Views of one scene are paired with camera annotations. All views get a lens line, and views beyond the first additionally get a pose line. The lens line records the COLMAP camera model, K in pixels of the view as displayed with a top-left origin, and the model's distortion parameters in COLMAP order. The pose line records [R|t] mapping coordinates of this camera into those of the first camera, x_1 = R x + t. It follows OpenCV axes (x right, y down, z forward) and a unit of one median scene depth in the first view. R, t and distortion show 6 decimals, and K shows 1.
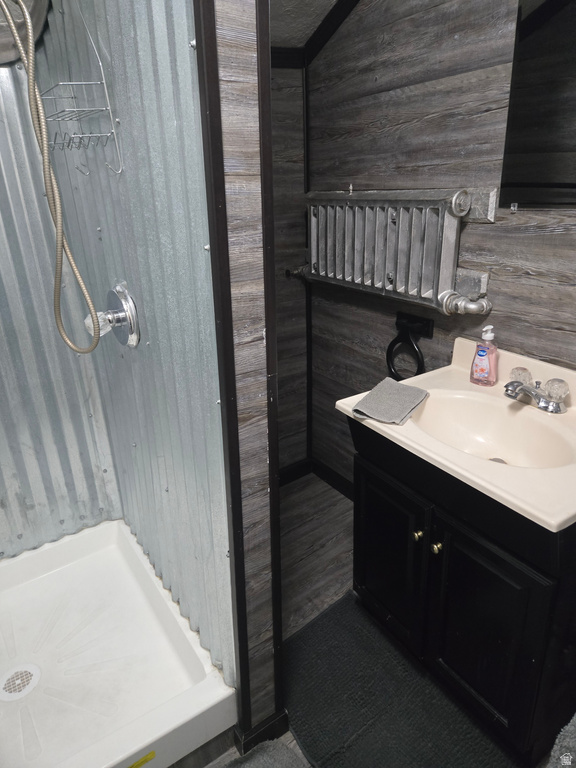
lens RADIAL K [[509.7, 0, 288.1], [0, 509.7, 380.7], [0, 0, 1]] dist [0.000670, -0.000637]
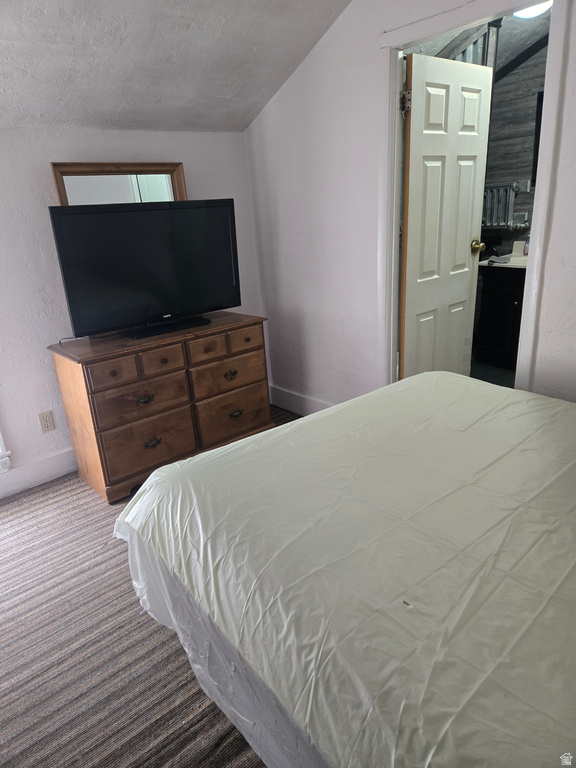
lens RADIAL K [[509.7, 0, 287.3], [0, 509.7, 387.5], [0, 0, 1]] dist [0.000670, -0.000637]
pose [[0.992095, -0.070445, 0.103848, -1.144372], [0.075291, 0.996212, -0.043498, 0.692044], [-0.100391, 0.050973, 0.993642, -1.401534]]
